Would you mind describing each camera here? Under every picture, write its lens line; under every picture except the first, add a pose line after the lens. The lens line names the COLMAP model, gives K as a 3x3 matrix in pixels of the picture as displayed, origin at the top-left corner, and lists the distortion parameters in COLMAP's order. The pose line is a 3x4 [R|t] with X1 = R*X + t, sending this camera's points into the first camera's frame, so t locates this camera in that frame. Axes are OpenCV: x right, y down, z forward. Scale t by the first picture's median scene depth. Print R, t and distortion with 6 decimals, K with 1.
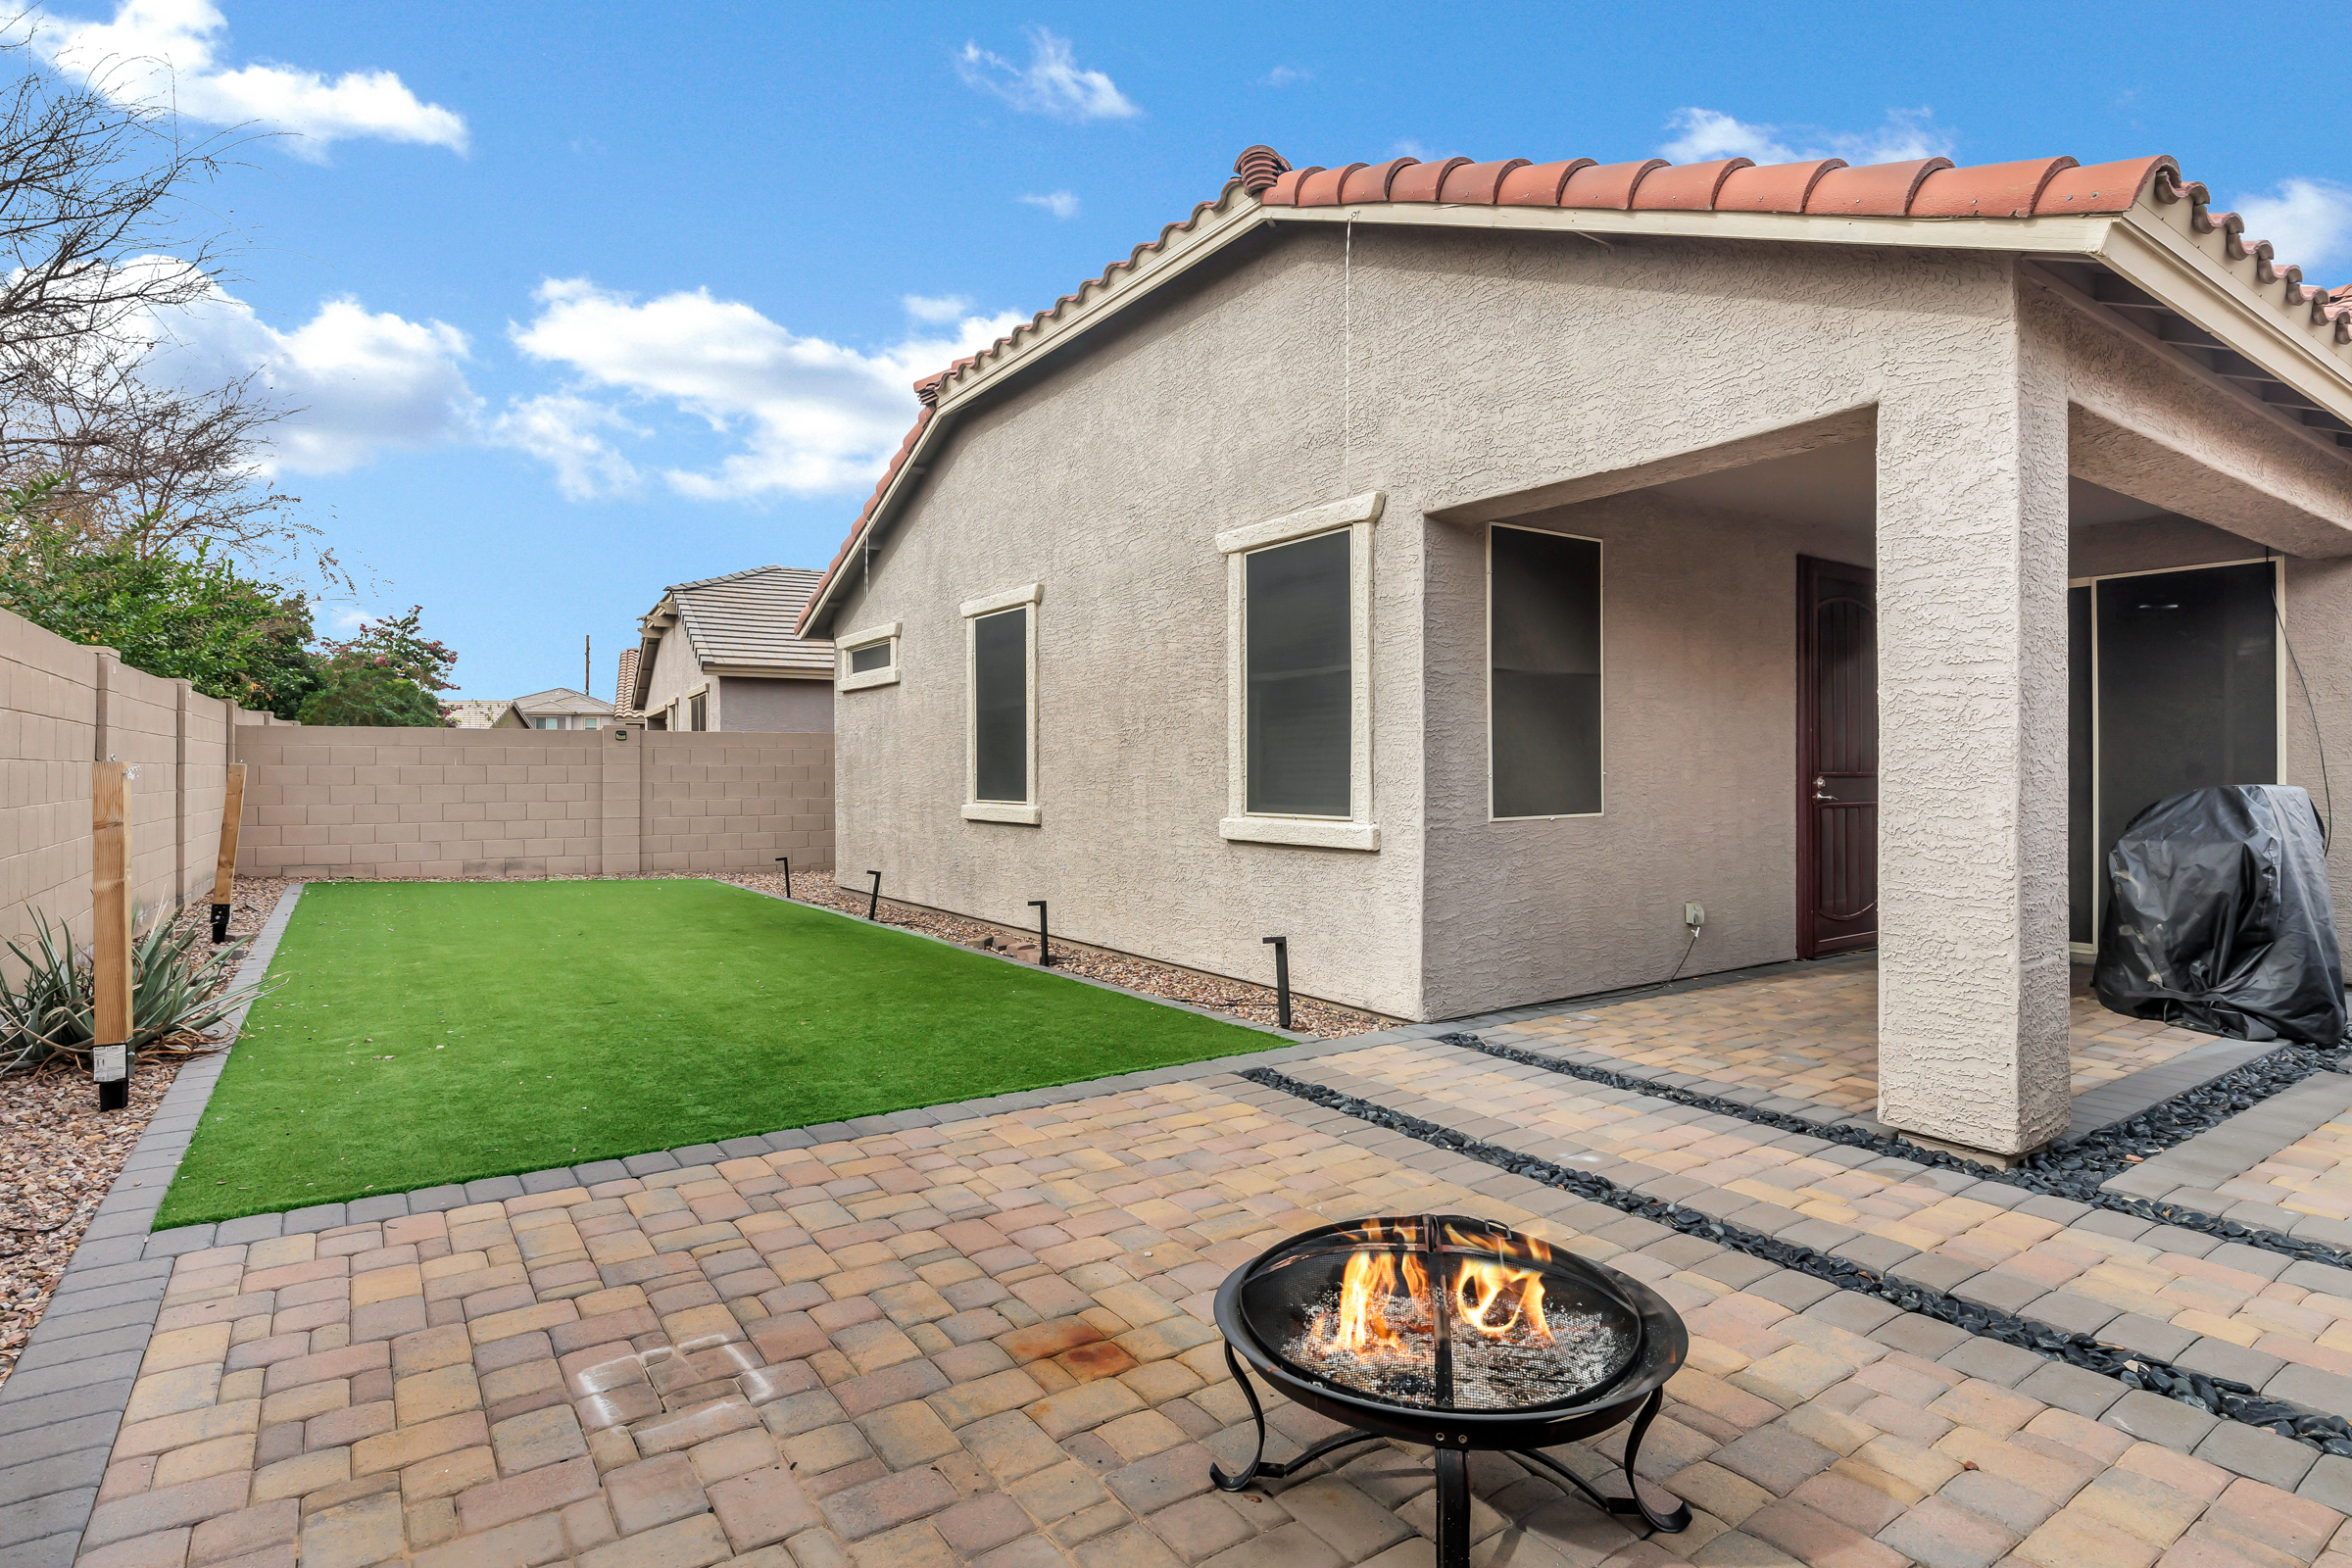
lens RADIAL K [[1180.0, 0, 1164.2], [0, 1180.0, 770.2], [0, 0, 1]] dist [0.004861, -0.000183]
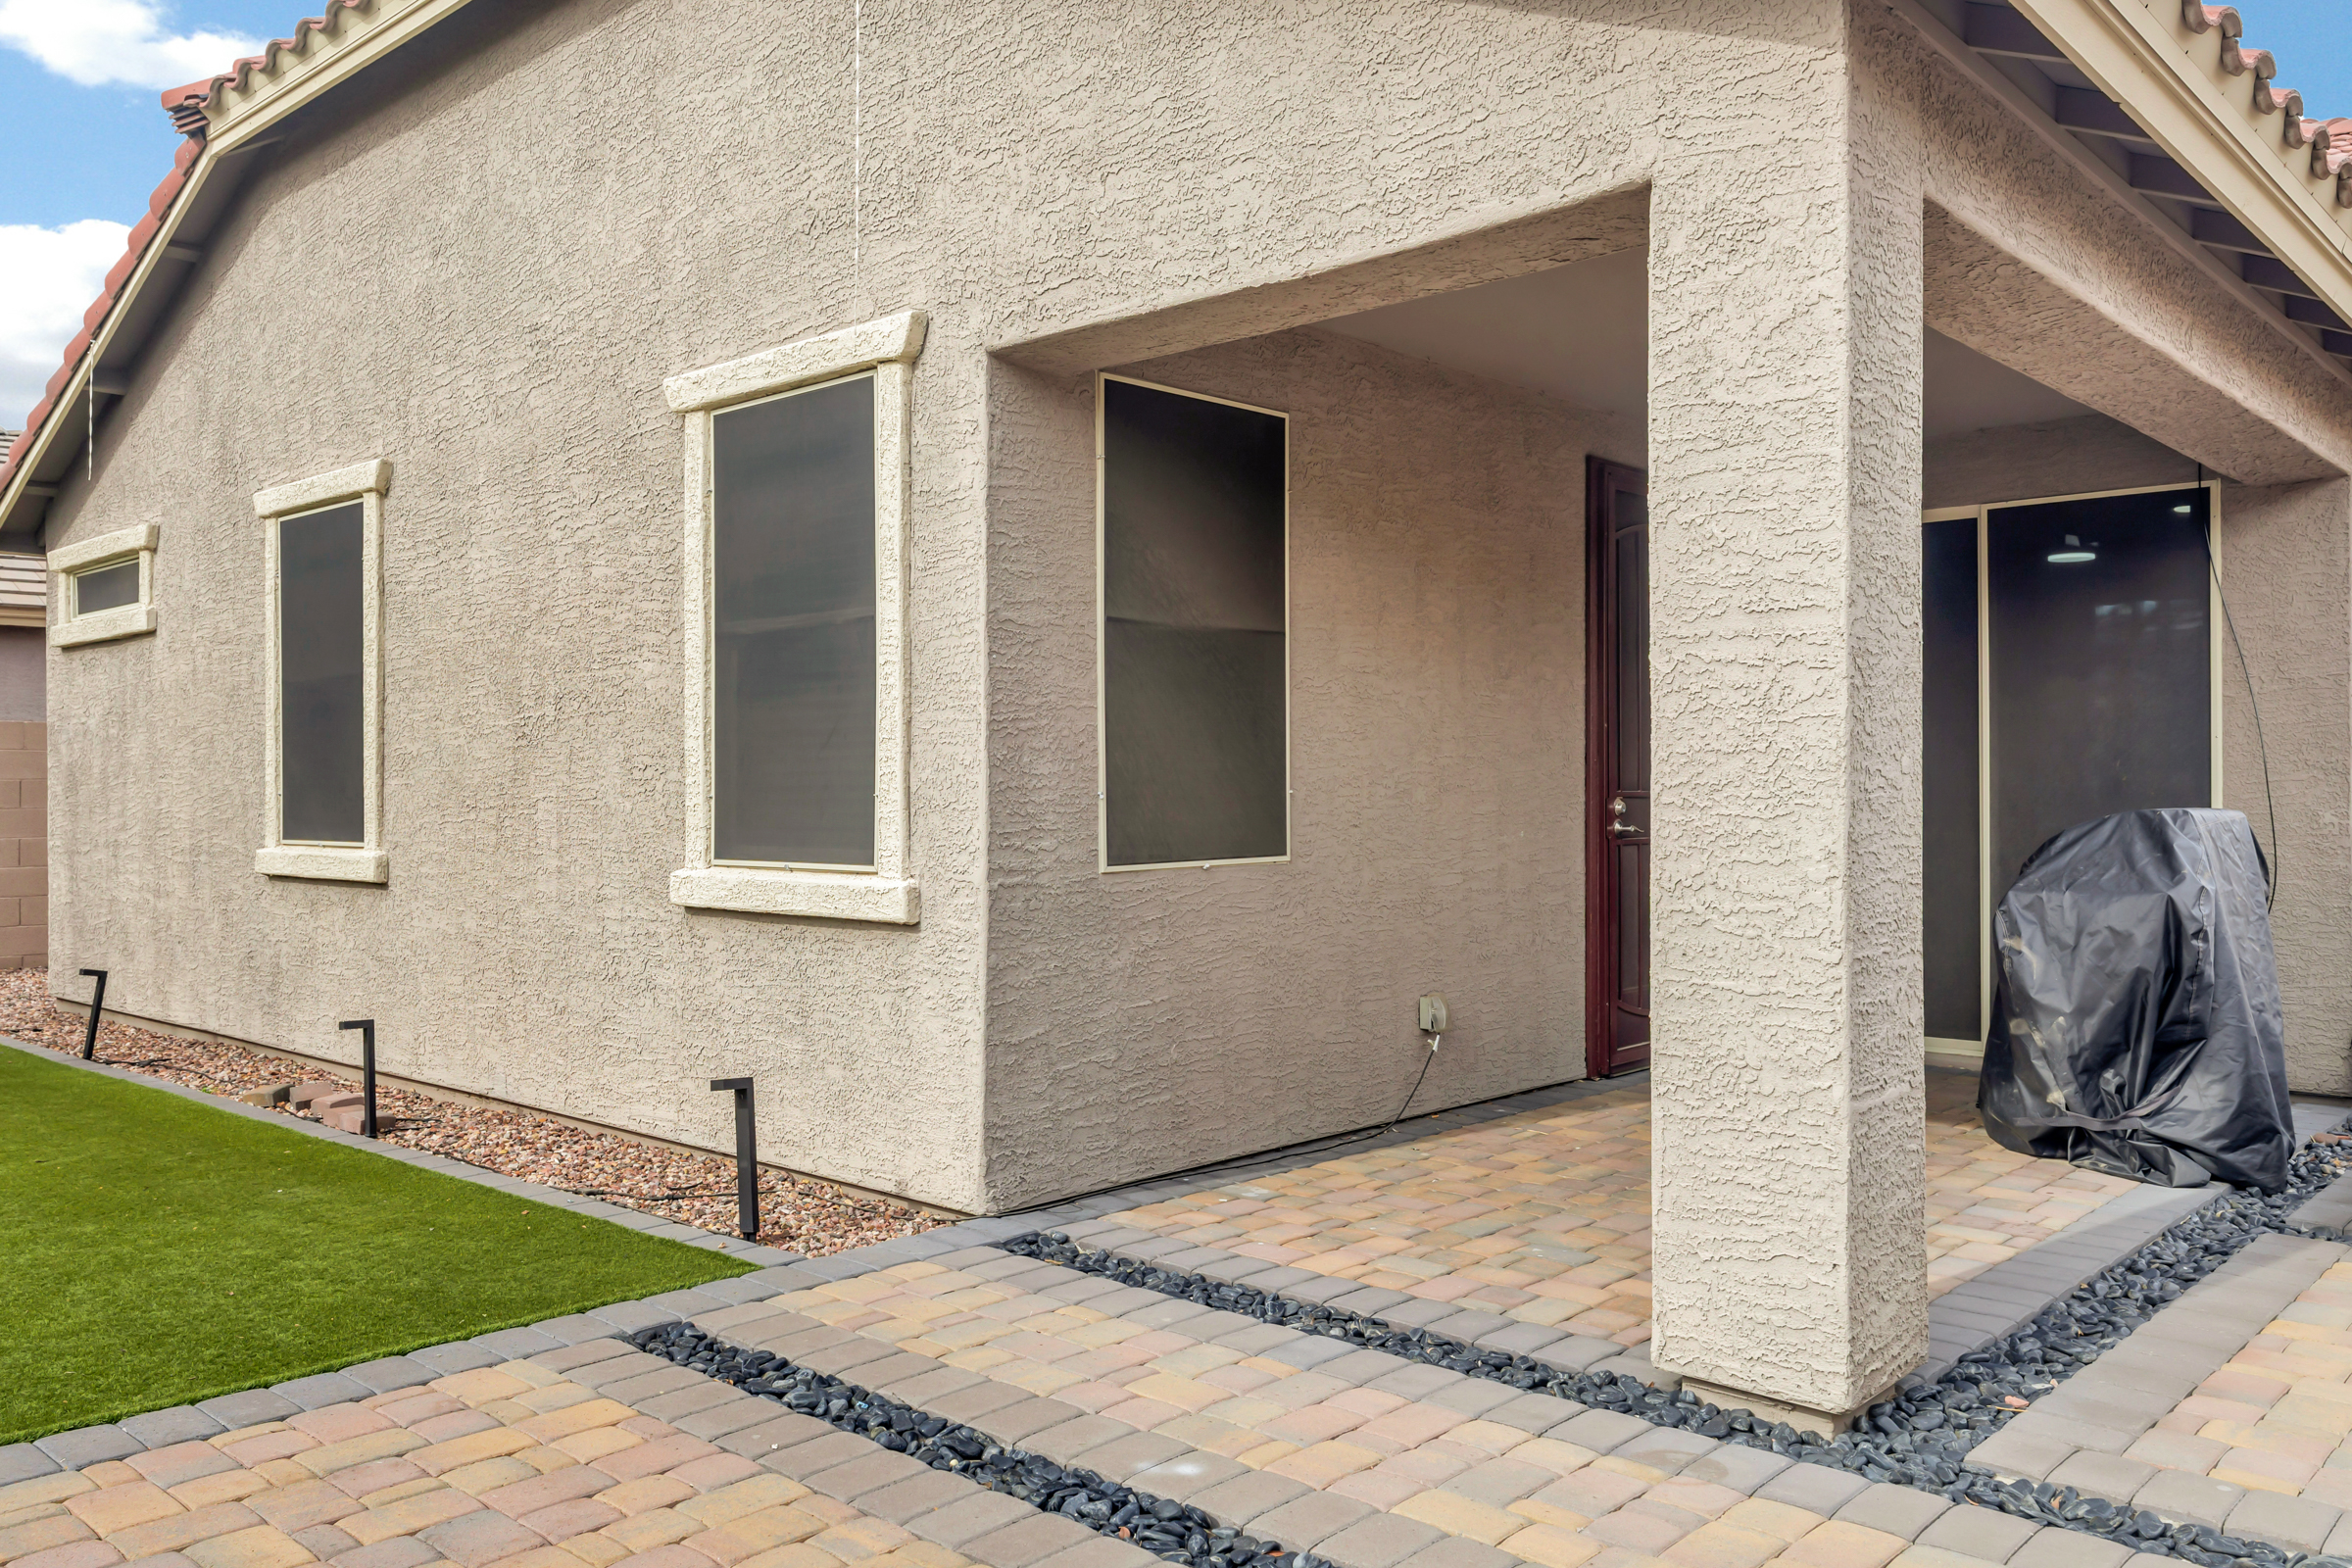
lens RADIAL K [[1791.9, 0, 1176.0], [0, 1791.9, 784.0], [0, 0, 1]] dist [0.032160, -0.005221]
pose [[0.973500, 0.000297, 0.228687, 0.106591], [0.000302, 0.999997, -0.002583, 0.000948], [-0.228687, 0.002584, 0.973497, 0.106863]]
